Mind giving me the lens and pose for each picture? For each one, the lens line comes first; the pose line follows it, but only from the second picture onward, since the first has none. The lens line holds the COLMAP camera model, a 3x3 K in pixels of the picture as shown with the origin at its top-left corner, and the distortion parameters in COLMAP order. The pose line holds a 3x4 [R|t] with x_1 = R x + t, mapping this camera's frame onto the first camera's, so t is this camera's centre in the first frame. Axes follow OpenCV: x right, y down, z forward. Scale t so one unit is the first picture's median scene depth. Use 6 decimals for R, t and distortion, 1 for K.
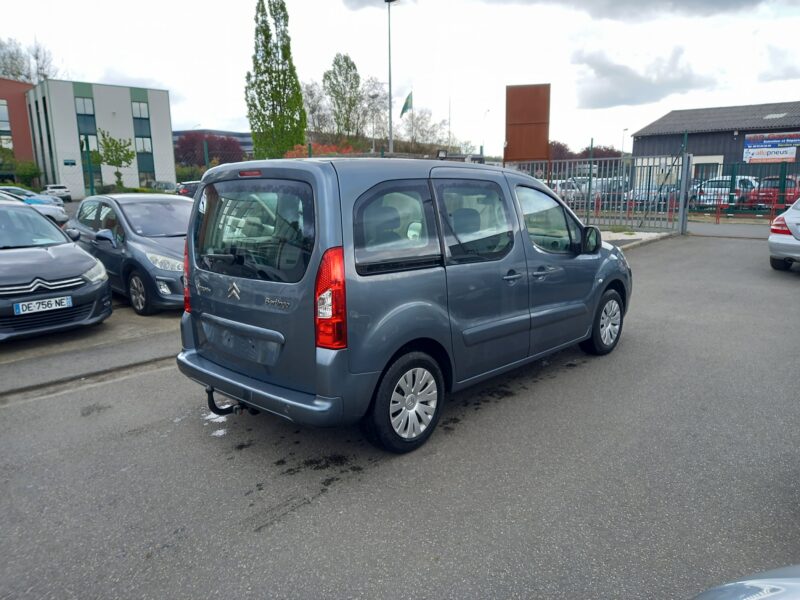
lens RADIAL K [[582.1, 0, 401.3], [0, 582.1, 296.8], [0, 0, 1]] dist [0.080746, -0.061018]
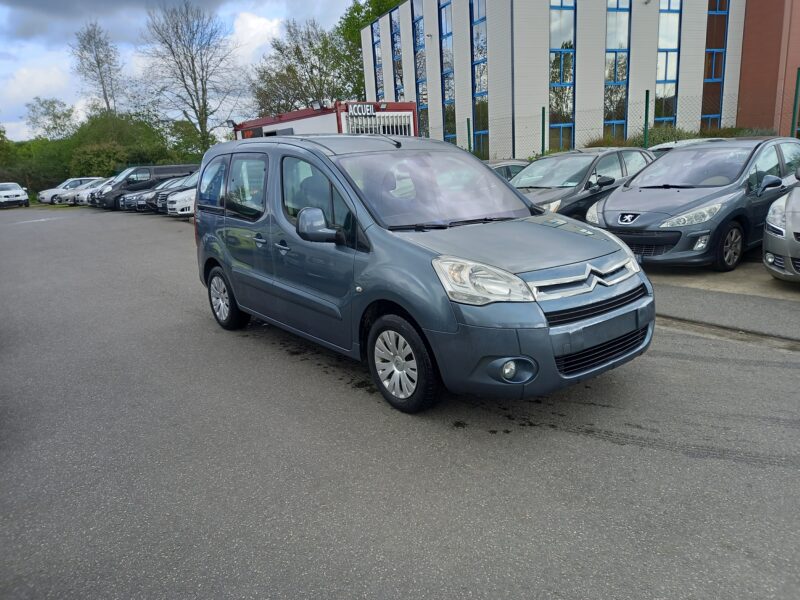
lens RADIAL K [[582.1, 0, 405.3], [0, 582.1, 297.9], [0, 0, 1]] dist [0.080746, -0.061018]
pose [[-0.135984, 0.250278, -0.958577, 1.076489], [-0.127462, 0.955103, 0.267453, -0.226471], [0.982477, 0.158551, -0.097978, 1.198263]]
